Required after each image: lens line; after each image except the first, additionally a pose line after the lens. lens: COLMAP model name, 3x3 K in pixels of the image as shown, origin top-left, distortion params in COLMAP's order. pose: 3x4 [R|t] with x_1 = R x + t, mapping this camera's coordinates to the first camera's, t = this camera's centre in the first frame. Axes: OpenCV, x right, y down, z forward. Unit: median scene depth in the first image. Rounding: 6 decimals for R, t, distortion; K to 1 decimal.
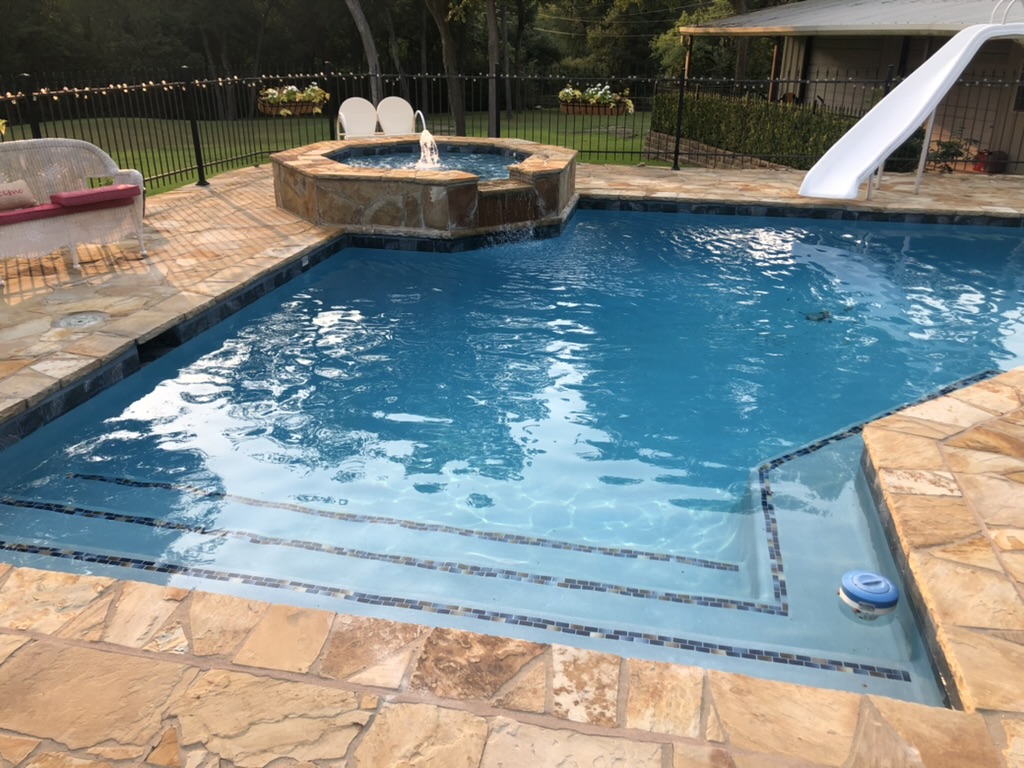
lens RADIAL K [[825.4, 0, 512.0], [0, 825.4, 384.0], [0, 0, 1]] dist [0.019623, -0.003988]
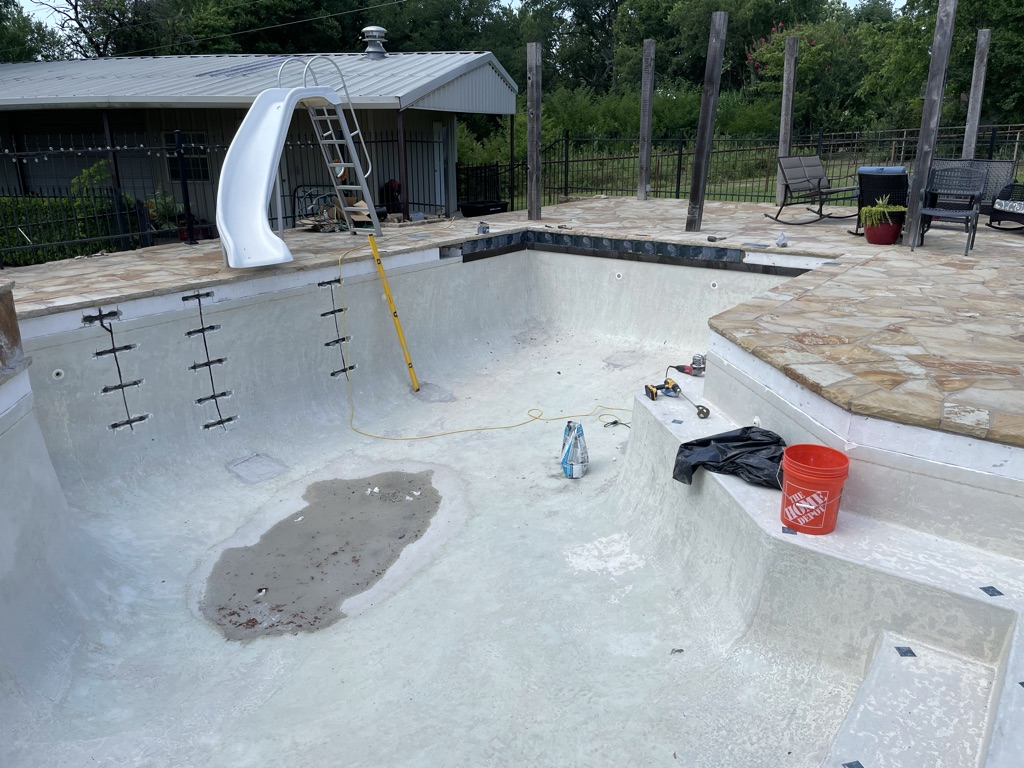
lens RADIAL K [[770.3, 0, 508.8], [0, 770.3, 373.0], [0, 0, 1]] dist [0.100362, -0.139880]
pose [[0.413349, -0.282087, 0.865777, -0.332203], [0.363329, 0.922931, 0.127245, -0.143778], [-0.834946, 0.261965, 0.483983, 0.443461]]
